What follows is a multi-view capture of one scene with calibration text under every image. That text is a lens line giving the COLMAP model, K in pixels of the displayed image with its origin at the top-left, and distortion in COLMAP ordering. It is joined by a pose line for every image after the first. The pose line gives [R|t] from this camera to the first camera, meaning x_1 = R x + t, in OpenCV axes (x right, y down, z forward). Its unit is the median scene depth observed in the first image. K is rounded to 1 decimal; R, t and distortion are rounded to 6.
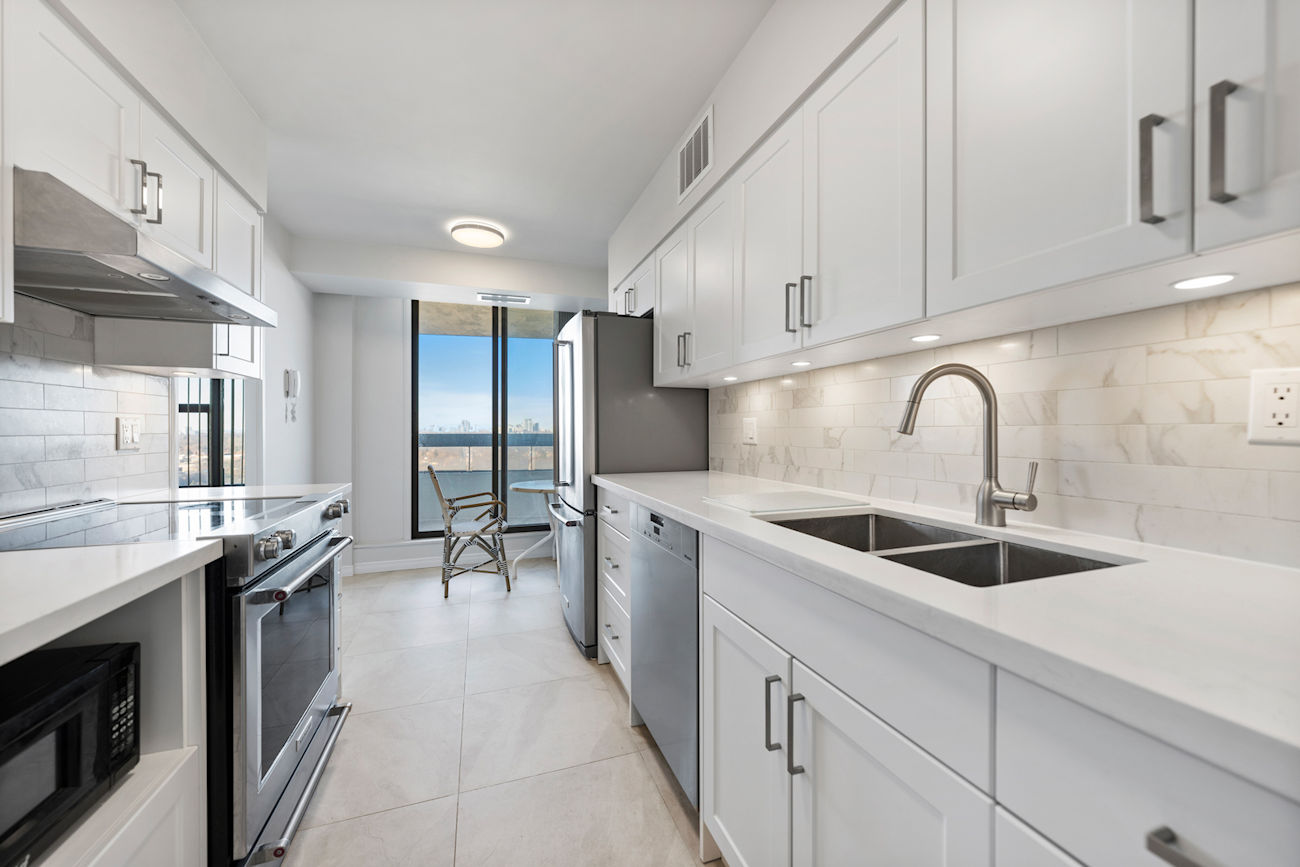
lens RADIAL K [[514.3, 0, 652.8], [0, 514.3, 426.0], [0, 0, 1]] dist [-0.002623, 0.001599]
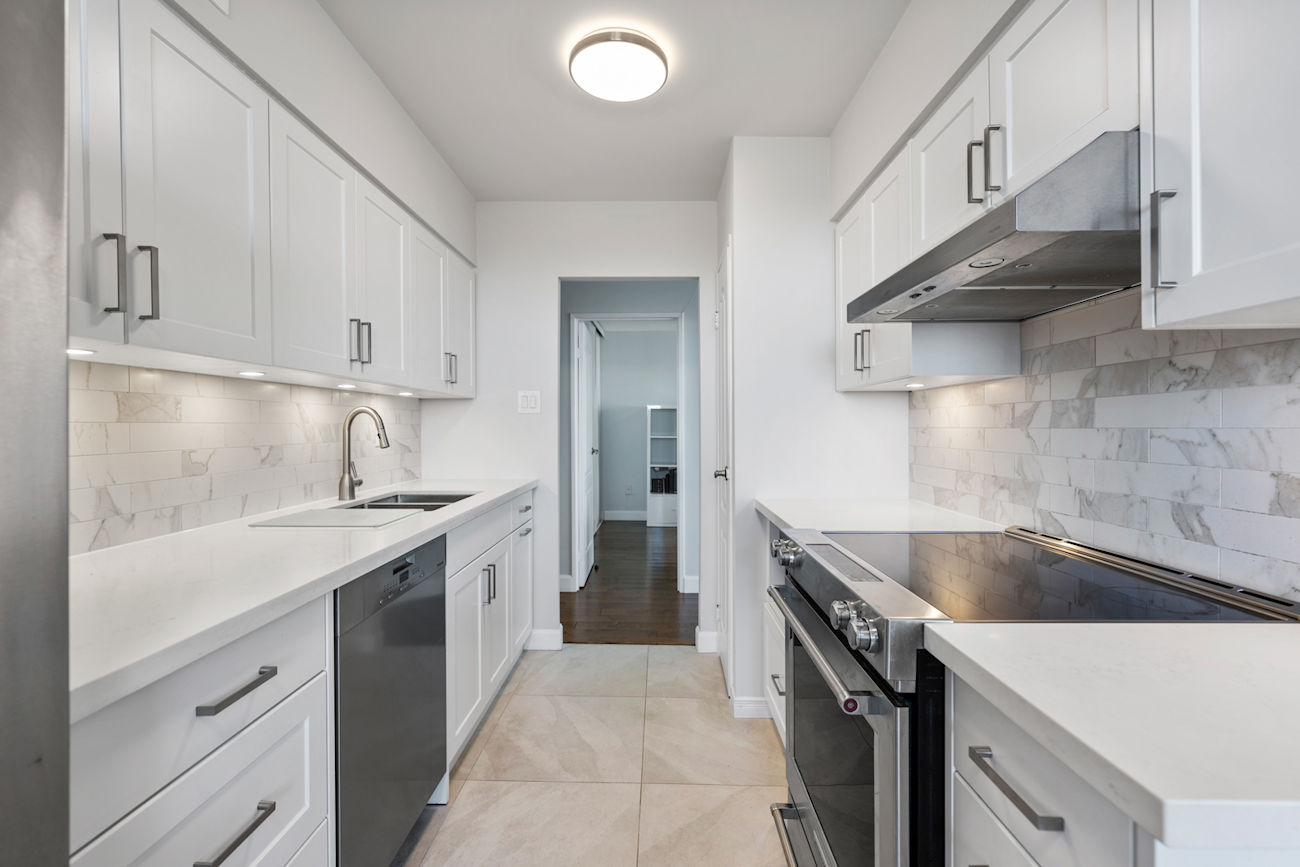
lens RADIAL K [[563.4, 0, 652.3], [0, 563.4, 428.5], [0, 0, 1]] dist [-0.000878, 0.000132]
pose [[-0.942466, 0.002793, 0.334290, -0.614028], [0.001907, 0.999994, -0.002979, -0.026303], [-0.334296, -0.002170, -0.942466, 1.590195]]
